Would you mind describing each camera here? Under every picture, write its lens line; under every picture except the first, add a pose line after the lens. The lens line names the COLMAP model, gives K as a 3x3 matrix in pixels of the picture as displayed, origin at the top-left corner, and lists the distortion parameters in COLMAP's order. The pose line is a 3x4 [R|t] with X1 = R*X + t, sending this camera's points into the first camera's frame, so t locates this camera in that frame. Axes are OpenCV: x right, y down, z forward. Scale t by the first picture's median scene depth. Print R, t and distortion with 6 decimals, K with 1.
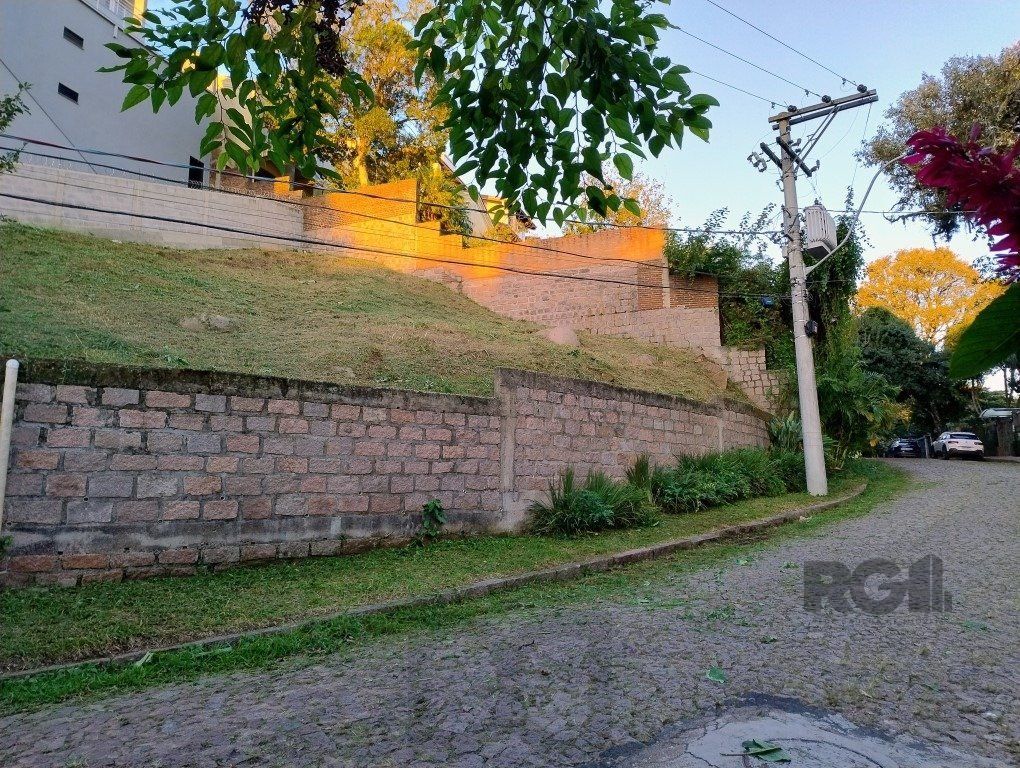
lens RADIAL K [[687.9, 0, 511.0], [0, 687.9, 385.1], [0, 0, 1]] dist [0.054684, -0.062068]
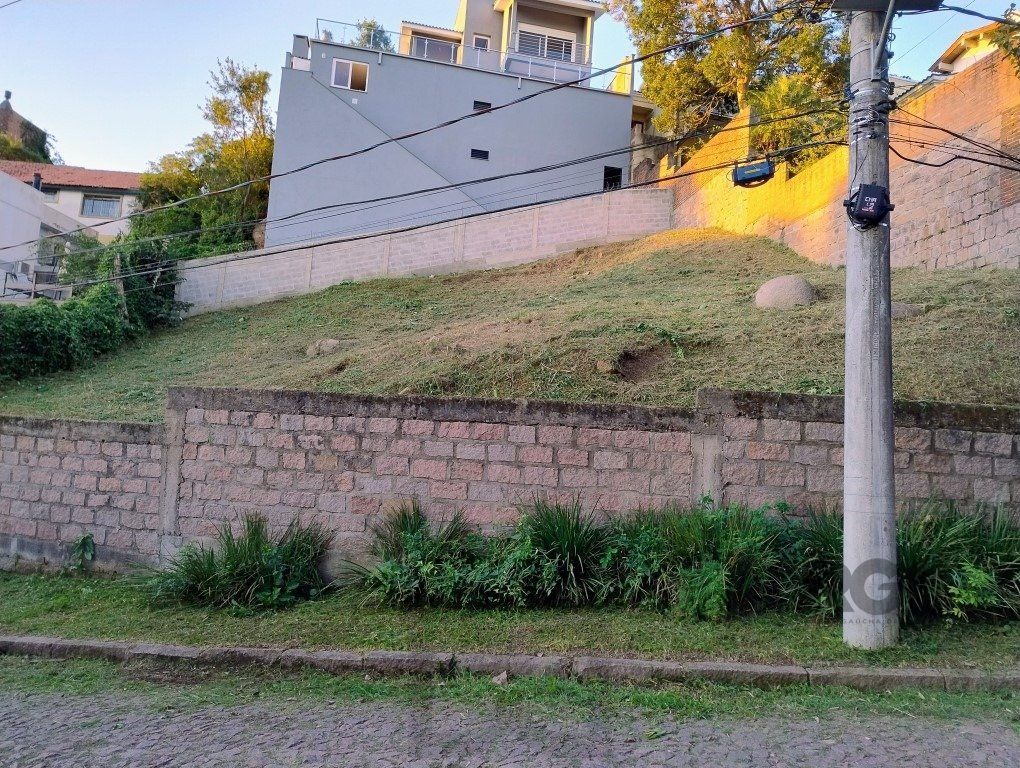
lens RADIAL K [[697.4, 0, 522.6], [0, 697.4, 384.7], [0, 0, 1]] dist [0.051853, -0.059105]
pose [[0.527904, -0.050923, -0.847776, 1.074197], [0.067808, 0.997541, -0.017696, 0.018903], [0.846593, -0.048144, 0.530059, 1.027822]]
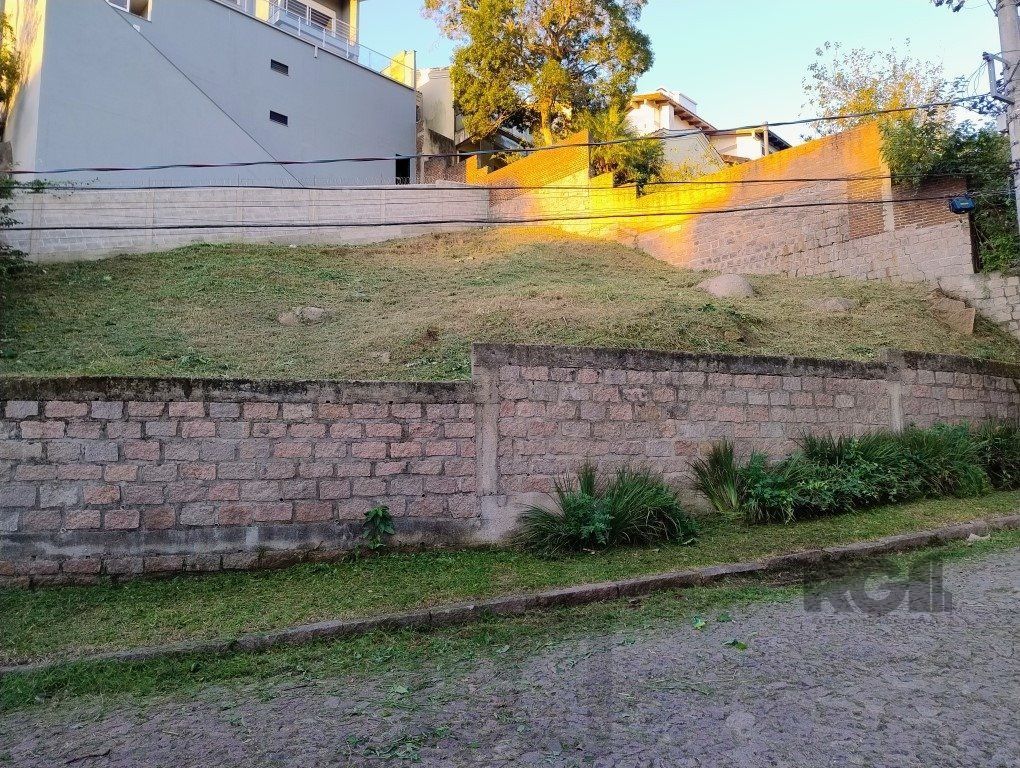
lens RADIAL K [[688.8, 0, 502.7], [0, 688.8, 381.1], [0, 0, 1]] dist [0.044144, -0.043310]
pose [[0.896564, -0.051493, -0.439910, 0.420855], [0.071347, 0.997038, 0.028703, -0.002355], [0.437129, -0.057120, 0.897583, 0.314649]]
